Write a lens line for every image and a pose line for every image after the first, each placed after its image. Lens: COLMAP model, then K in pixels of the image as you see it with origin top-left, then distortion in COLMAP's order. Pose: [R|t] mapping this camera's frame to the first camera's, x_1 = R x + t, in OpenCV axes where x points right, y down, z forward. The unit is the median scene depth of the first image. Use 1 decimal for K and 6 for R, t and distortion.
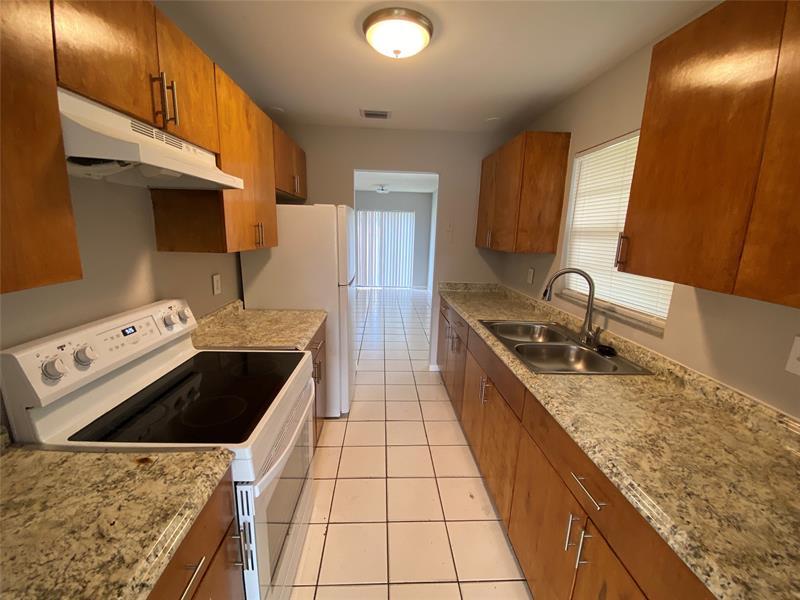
lens RADIAL K [[329.2, 0, 397.0], [0, 329.2, 294.8], [0, 0, 1]] dist [0.002487, -0.013642]
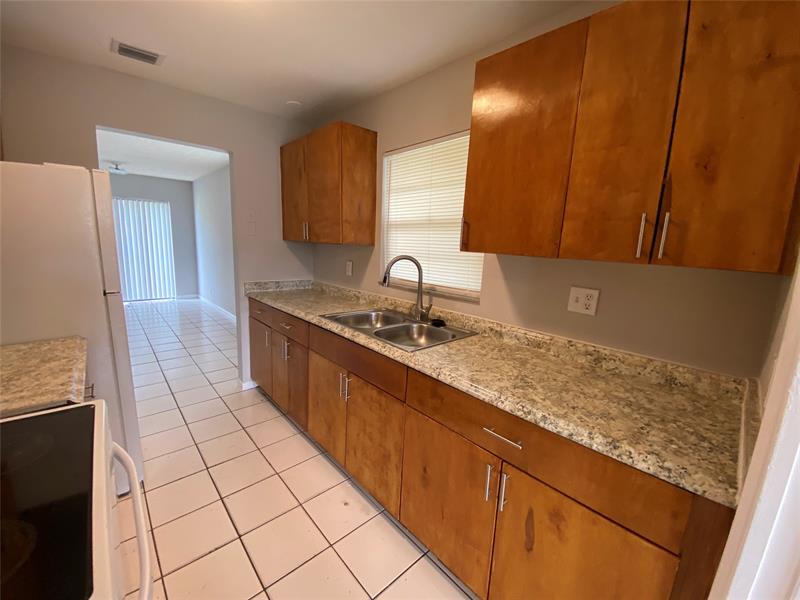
lens RADIAL K [[322.1, 0, 395.5], [0, 322.1, 298.6], [0, 0, 1]] dist [0.030585, -0.032437]
pose [[0.762006, -0.102975, 0.639330, -0.207708], [0.105412, 0.993832, 0.034435, 0.025913], [-0.638933, 0.041153, 0.768161, 0.205266]]
